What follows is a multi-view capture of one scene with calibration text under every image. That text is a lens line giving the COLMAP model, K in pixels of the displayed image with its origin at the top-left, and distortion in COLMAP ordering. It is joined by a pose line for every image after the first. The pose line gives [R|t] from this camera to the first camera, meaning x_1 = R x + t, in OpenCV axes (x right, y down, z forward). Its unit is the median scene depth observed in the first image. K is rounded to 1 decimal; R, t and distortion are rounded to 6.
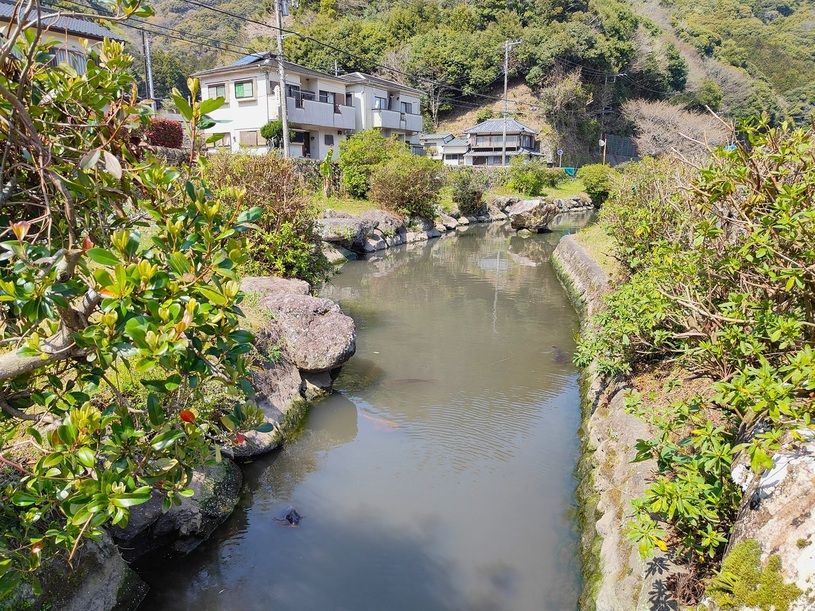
lens RADIAL K [[557.7, 0, 405.7], [0, 557.7, 308.7], [0, 0, 1]] dist [0.007505, 0.001847]
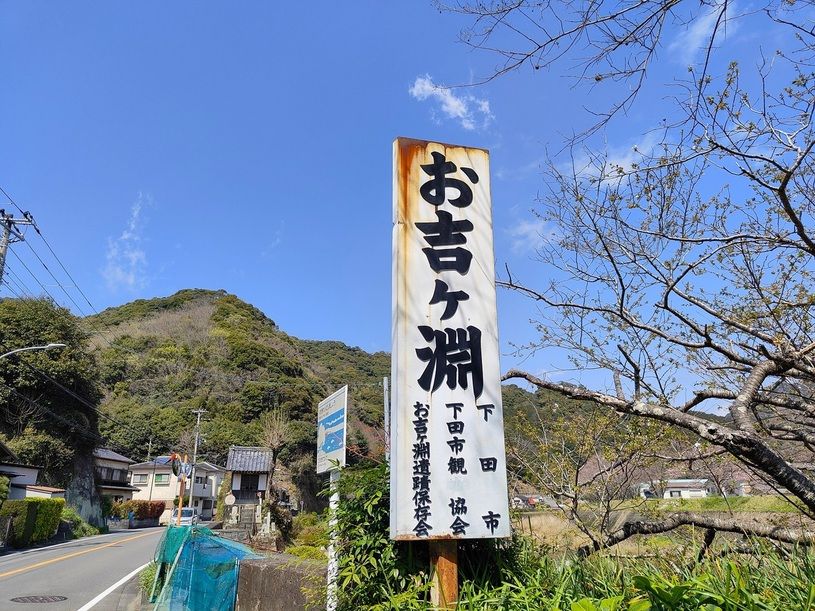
lens RADIAL K [[557.7, 0, 410.1], [0, 557.7, 300.1], [0, 0, 1]] dist [0.007505, 0.001847]
pose [[0.868193, 0.161877, 0.469080, -0.277870], [0.128417, 0.839799, -0.527491, 0.104816], [-0.479322, 0.518202, 0.708320, -0.534402]]
